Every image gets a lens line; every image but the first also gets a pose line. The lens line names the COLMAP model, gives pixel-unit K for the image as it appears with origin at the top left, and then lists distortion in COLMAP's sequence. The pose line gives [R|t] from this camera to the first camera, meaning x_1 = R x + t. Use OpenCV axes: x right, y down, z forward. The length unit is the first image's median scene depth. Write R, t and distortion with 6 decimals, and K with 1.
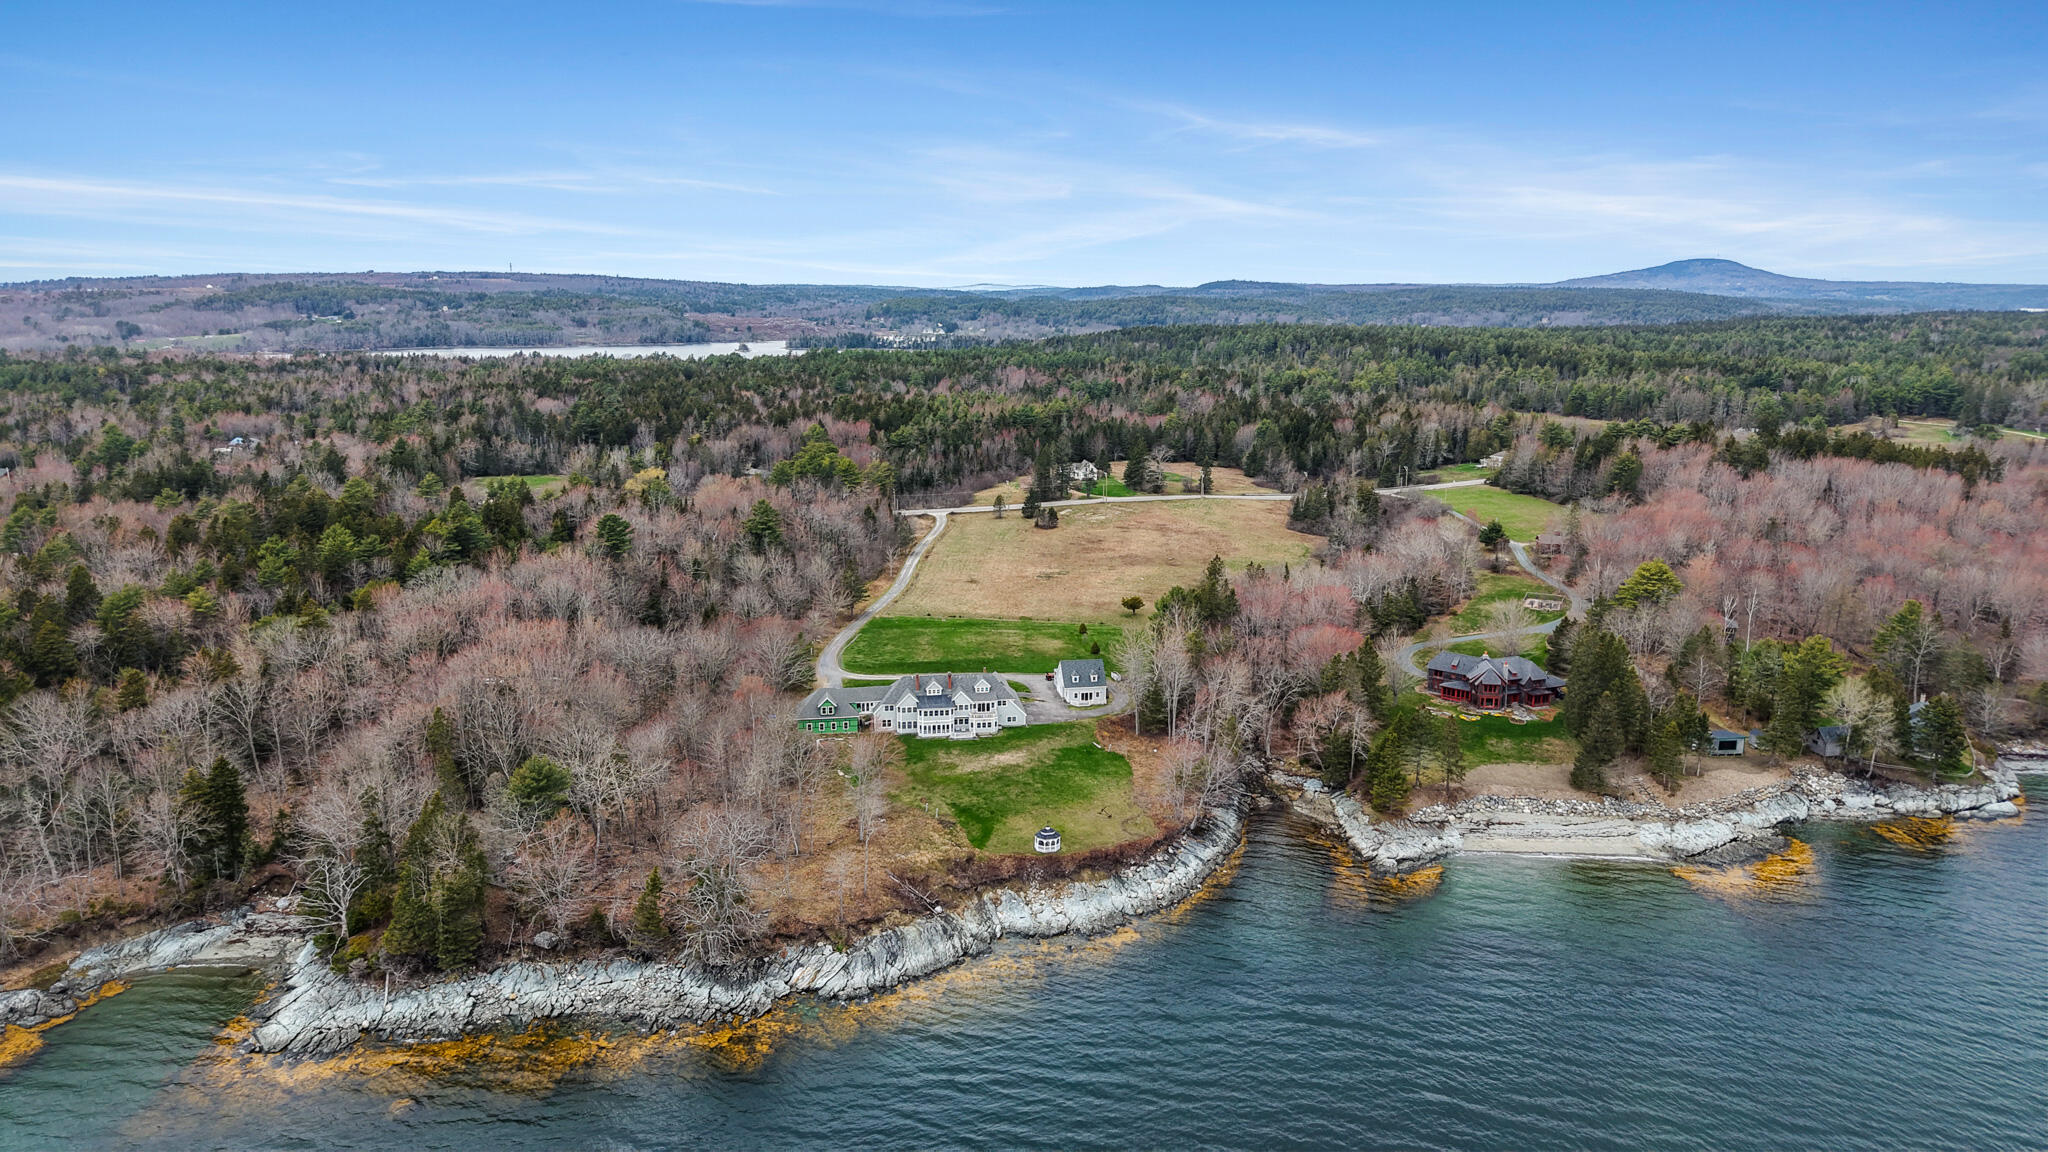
lens RADIAL K [[1371.9, 0, 1021.1], [0, 1371.9, 545.2], [0, 0, 1]] dist [0.046006, -0.059850]
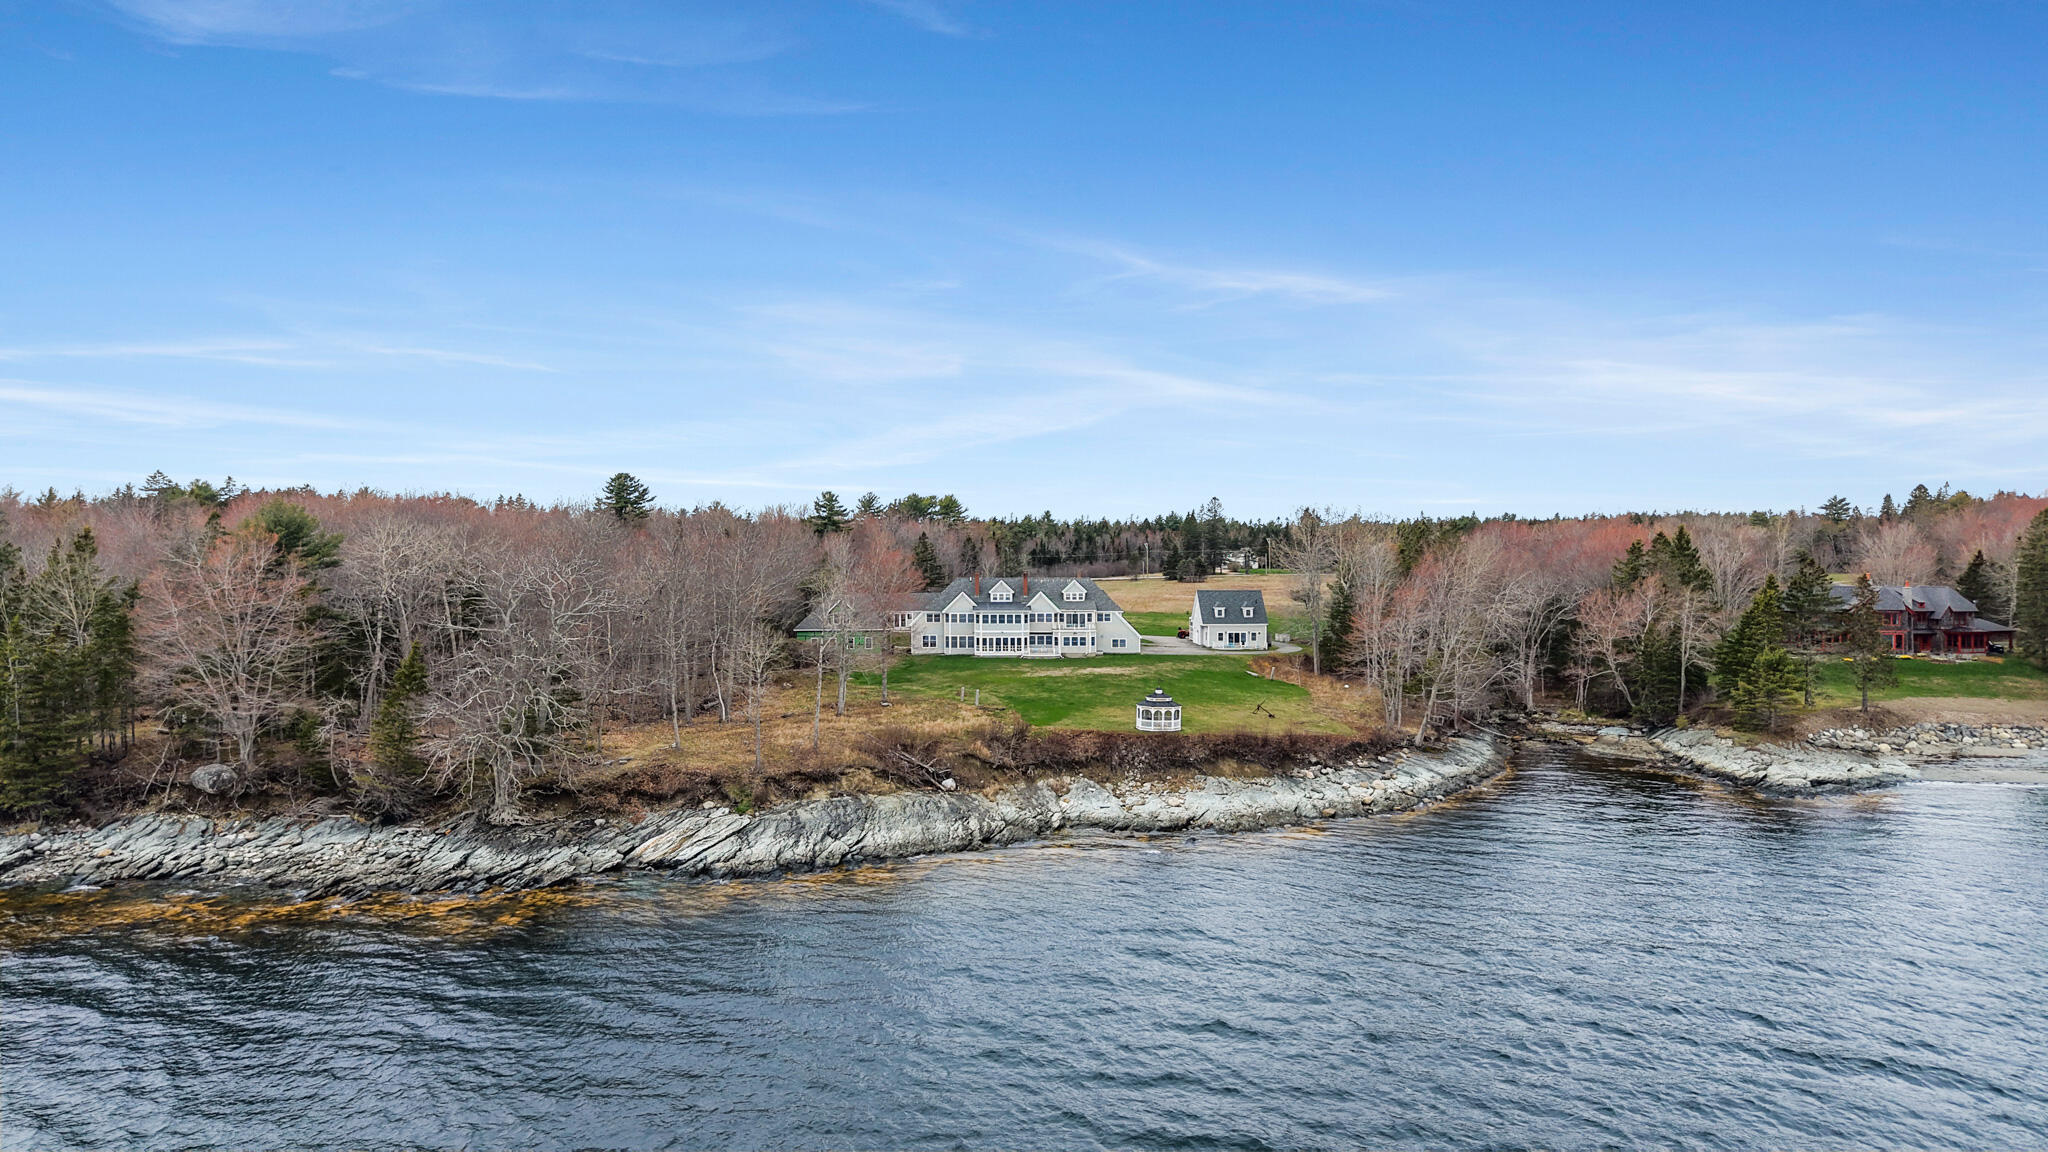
lens RADIAL K [[1365.8, 0, 1021.9], [0, 1365.8, 563.0], [0, 0, 1]] dist [0.057325, -0.078721]
pose [[0.992857, -0.002513, -0.119283, 0.026267], [-0.019823, 0.982408, -0.185694, 0.223264], [0.117651, 0.186732, 0.975341, 0.371985]]
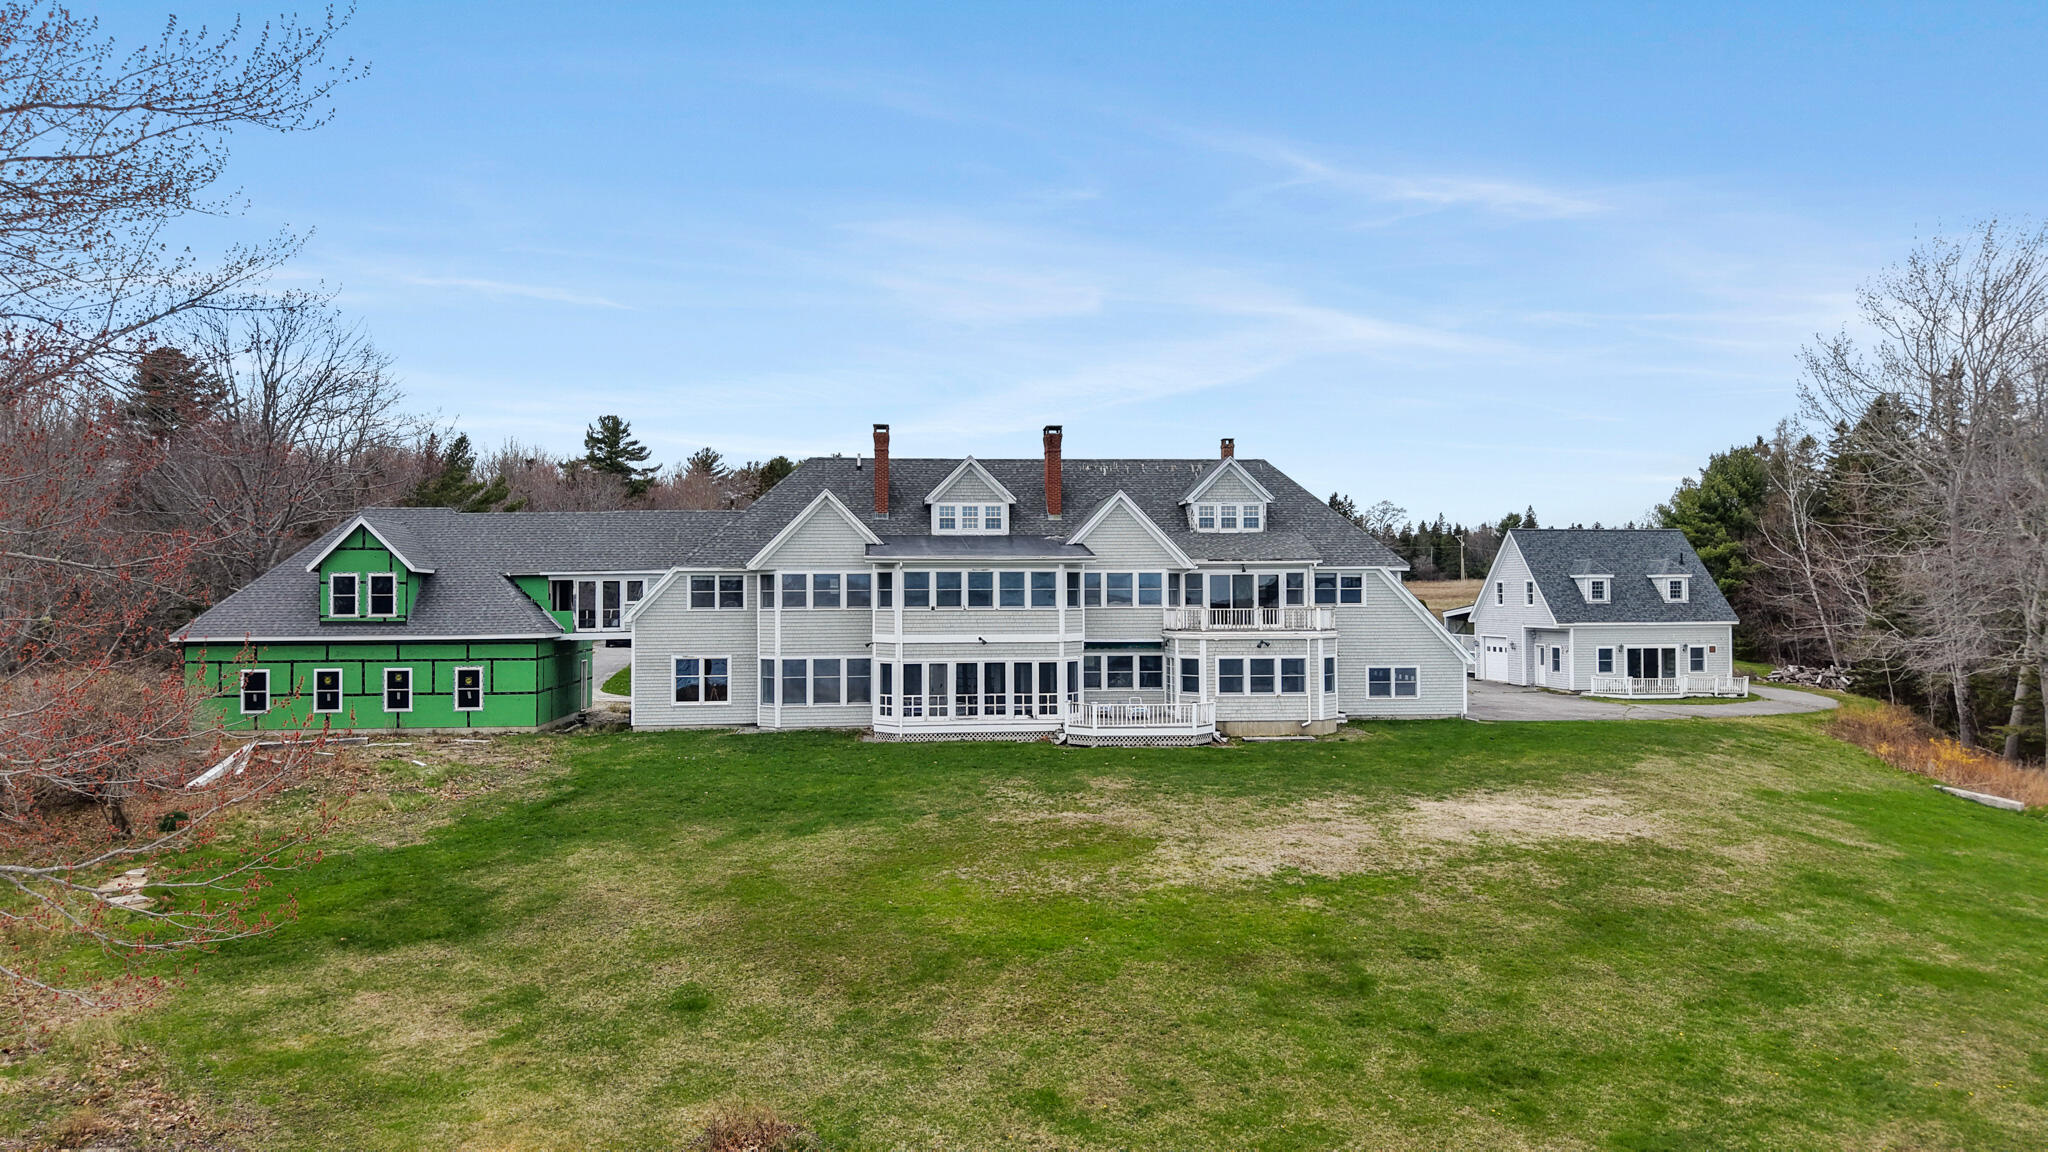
lens RADIAL K [[1360.6, 0, 1024.0], [0, 1360.6, 576.0], [0, 0, 1]] dist [0.025180, -0.027878]
pose [[0.998967, -0.007017, -0.044889, -0.050342], [-0.002387, 0.978533, -0.206075, 0.159436], [0.045371, 0.205969, 0.977506, 0.863164]]
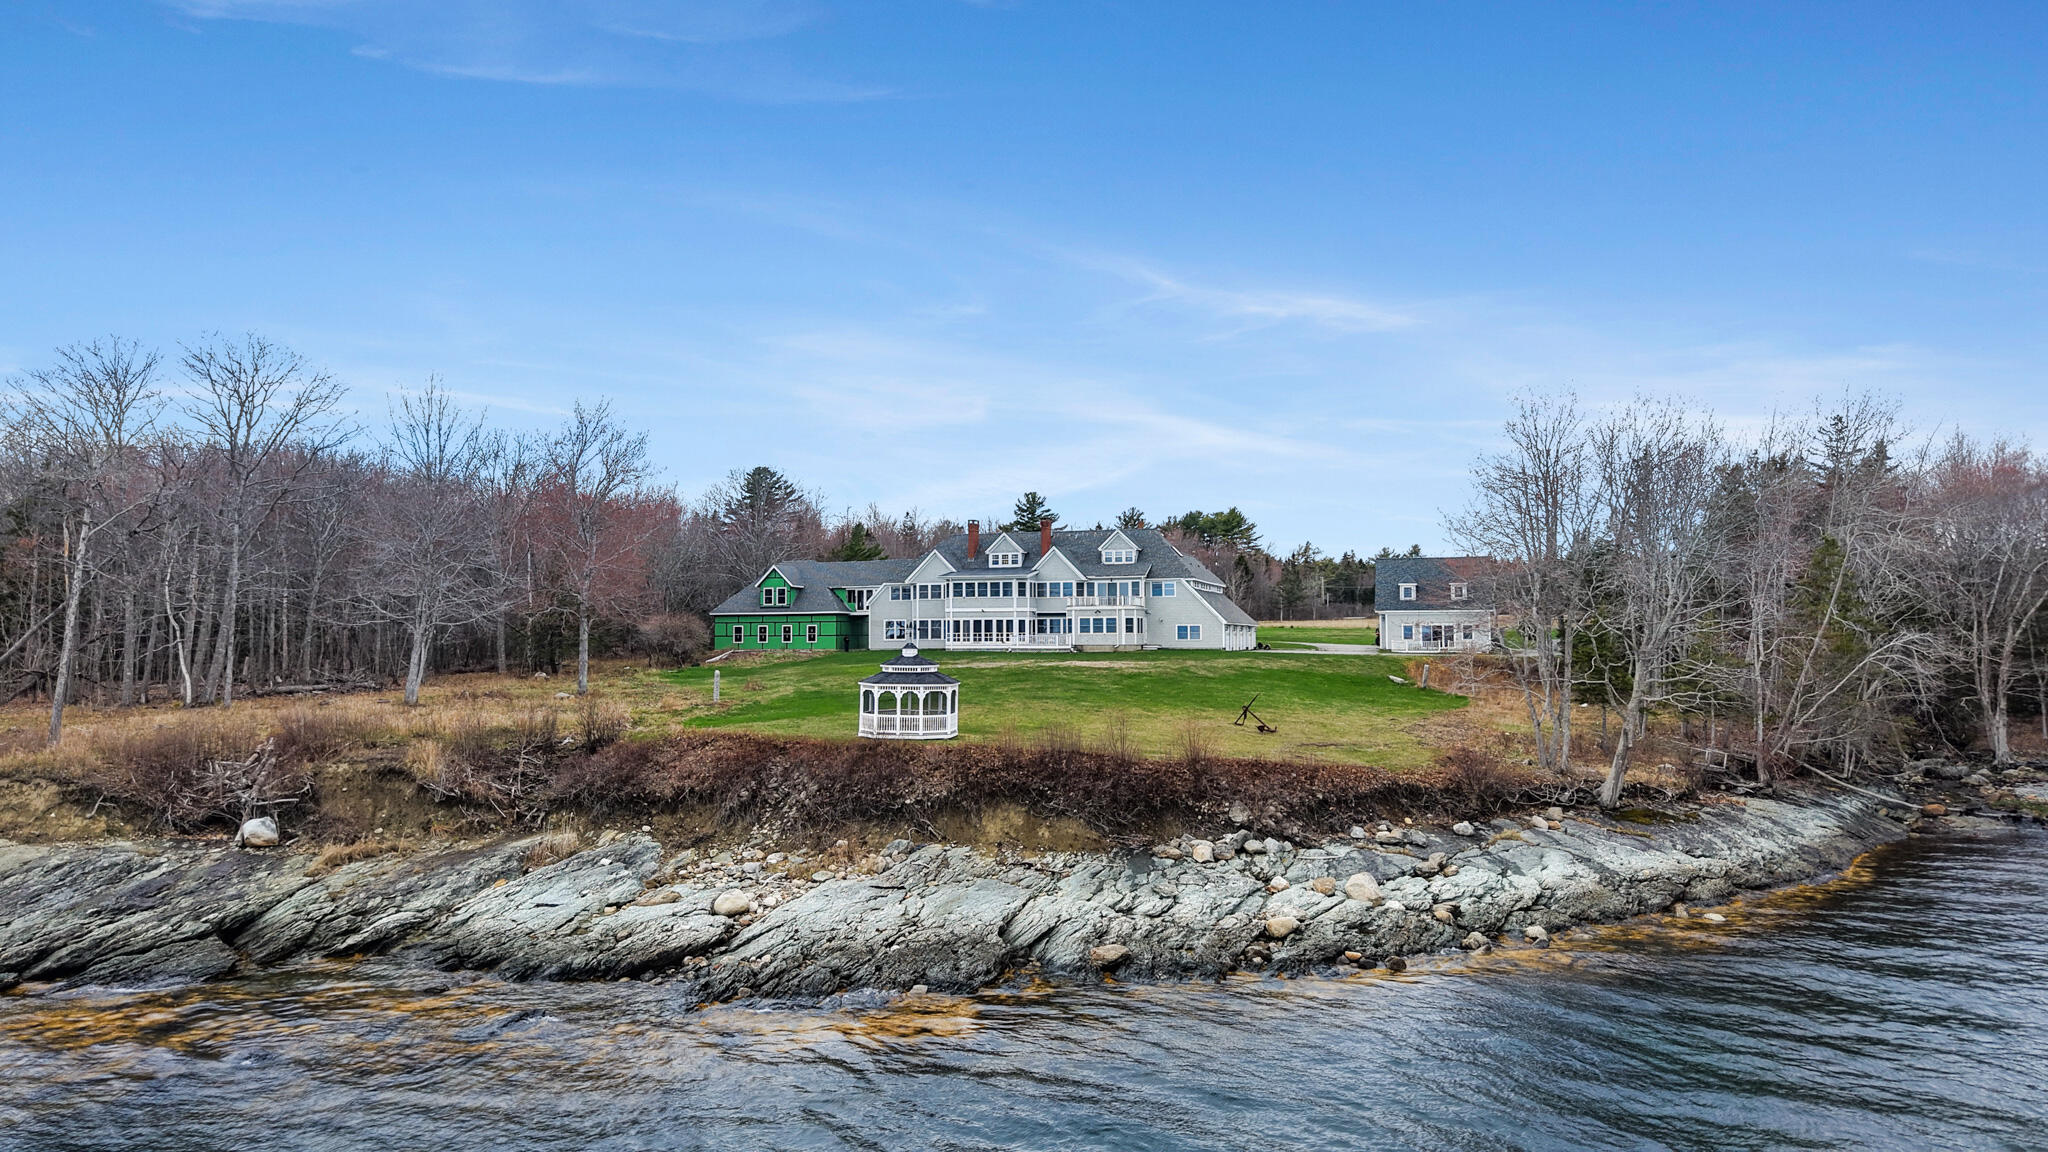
lens RADIAL K [[1367.6, 0, 1024.0], [0, 1367.6, 576.0], [0, 0, 1]] dist [0.004193, -0.000177]
pose [[0.895900, -0.026163, -0.443484, 0.130028], [-0.080409, 0.972227, -0.219793, 0.211627], [0.436918, 0.232573, 0.868915, 0.676115]]
